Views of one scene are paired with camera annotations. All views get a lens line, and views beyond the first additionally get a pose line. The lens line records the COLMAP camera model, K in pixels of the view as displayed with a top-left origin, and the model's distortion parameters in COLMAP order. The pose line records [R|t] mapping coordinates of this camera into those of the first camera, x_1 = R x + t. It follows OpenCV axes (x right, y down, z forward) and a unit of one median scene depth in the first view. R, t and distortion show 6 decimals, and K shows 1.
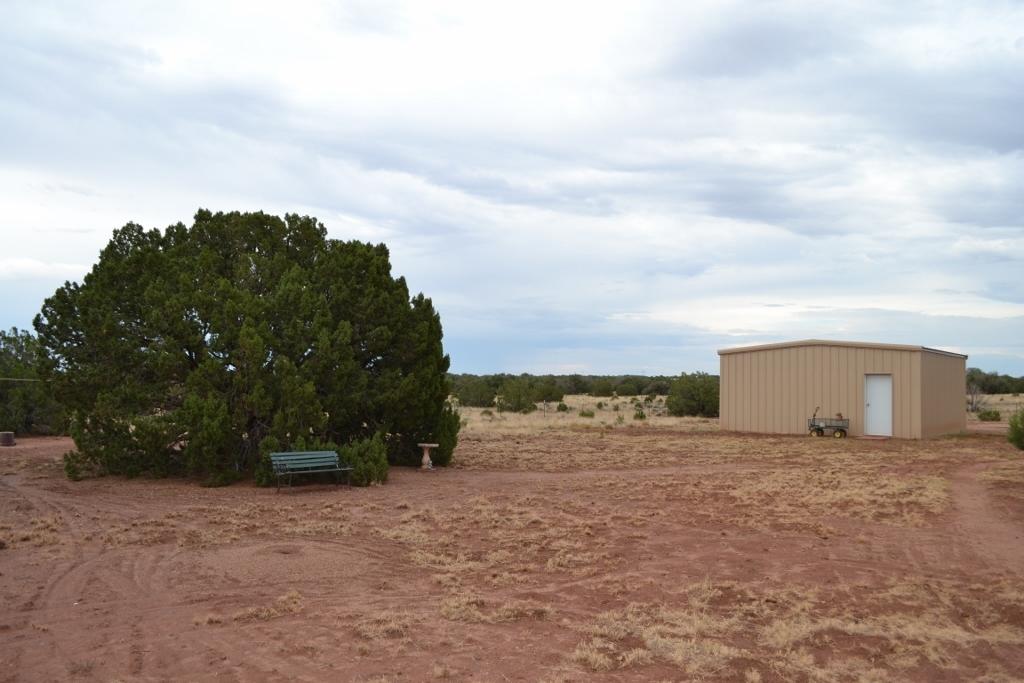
lens RADIAL K [[818.6, 0, 512.0], [0, 818.6, 341.5], [0, 0, 1]] dist [-0.079287, 0.010206]
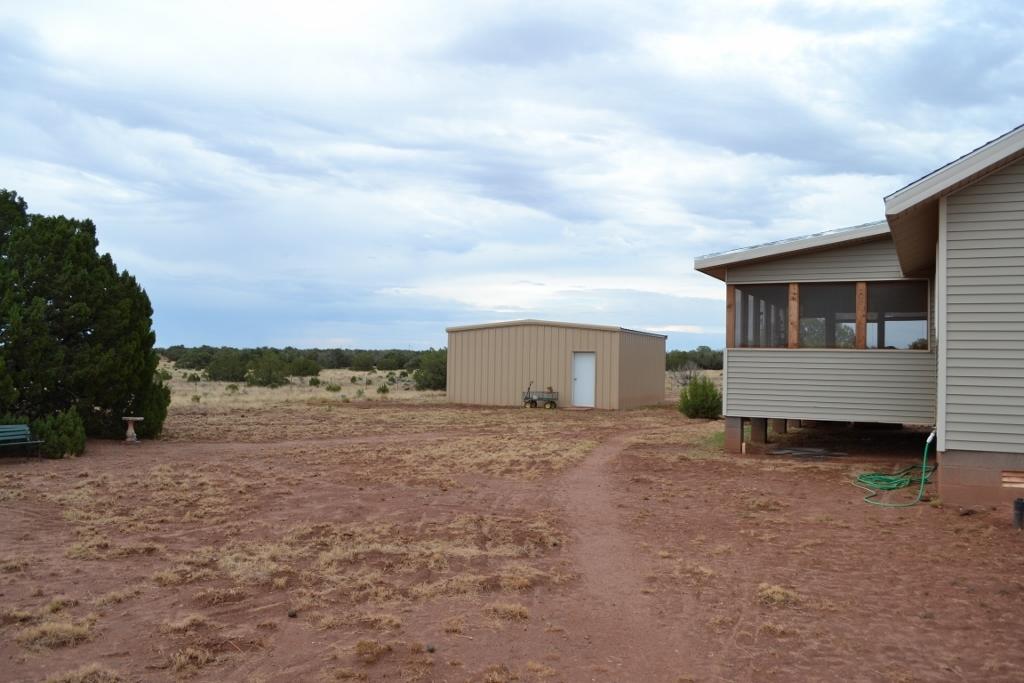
lens RADIAL K [[818.6, 0, 512.0], [0, 818.6, 341.5], [0, 0, 1]] dist [-0.079287, 0.010206]
pose [[0.961194, 0.009282, 0.275719, 0.070075], [-0.017940, 0.999421, 0.028896, -0.007228], [-0.275291, -0.032721, 0.960804, -0.092998]]
